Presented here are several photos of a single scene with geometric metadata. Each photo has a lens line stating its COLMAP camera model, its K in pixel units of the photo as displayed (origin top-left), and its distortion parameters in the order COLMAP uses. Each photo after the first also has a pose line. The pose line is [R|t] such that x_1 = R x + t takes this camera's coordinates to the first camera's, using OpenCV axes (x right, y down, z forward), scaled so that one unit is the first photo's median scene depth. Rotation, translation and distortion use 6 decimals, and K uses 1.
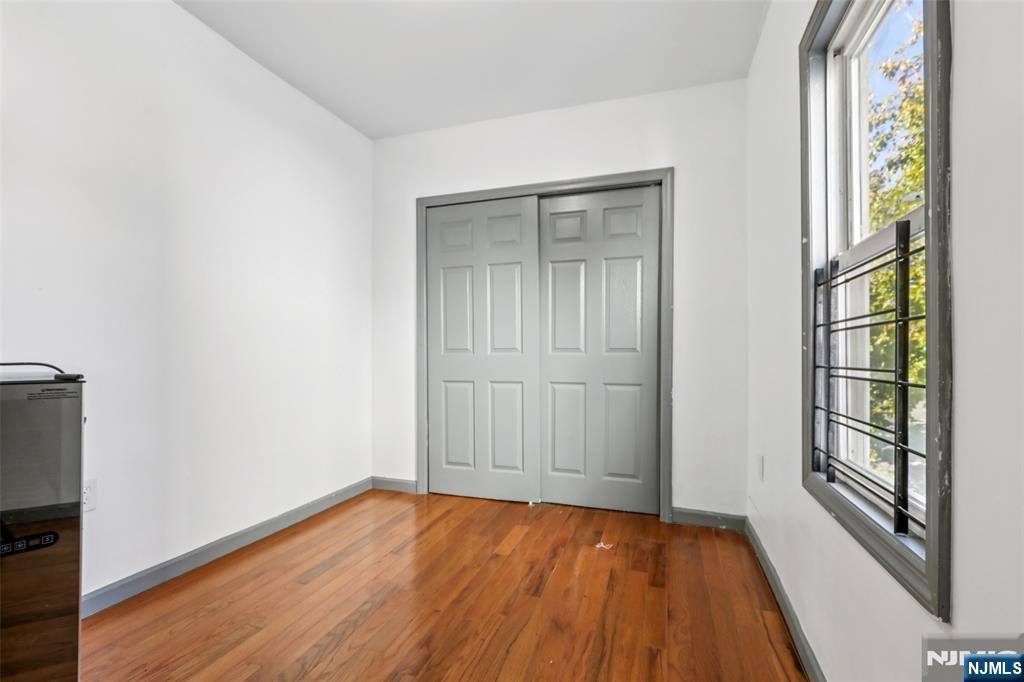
lens RADIAL K [[469.2, 0, 510.3], [0, 469.2, 364.3], [0, 0, 1]] dist [0.001577, 0.000249]
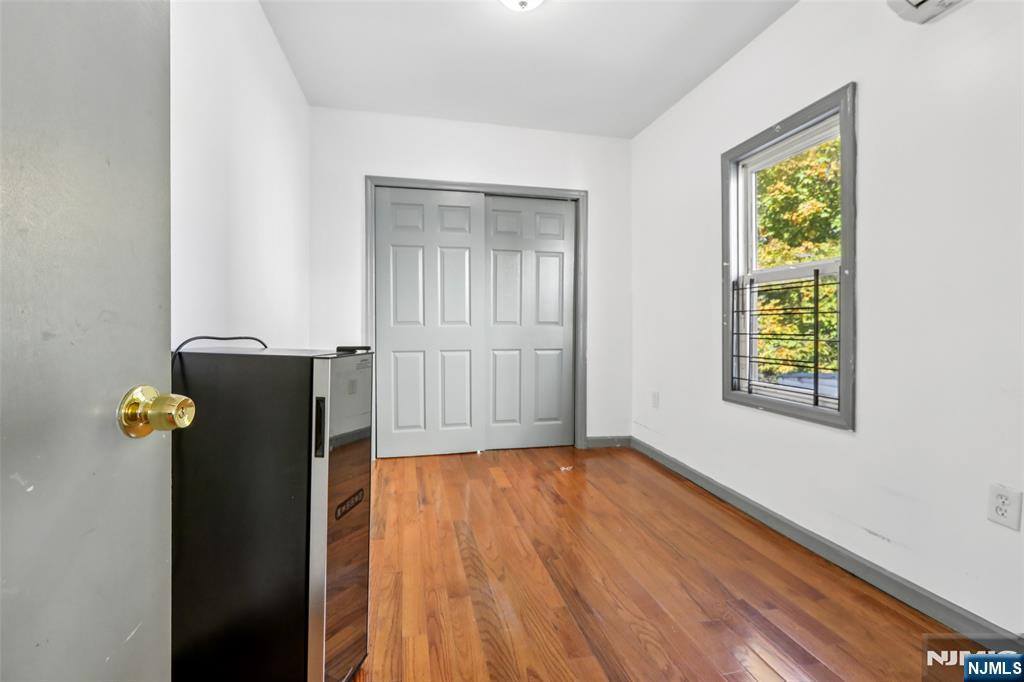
lens RADIAL K [[466.0, 0, 514.5], [0, 466.0, 337.5], [0, 0, 1]] dist [0.001228, 0.000856]
pose [[0.850738, -0.012523, 0.525441, -0.522228], [0.009419, 0.999919, 0.008580, -0.002494], [-0.525506, -0.002350, 0.850787, -0.051739]]
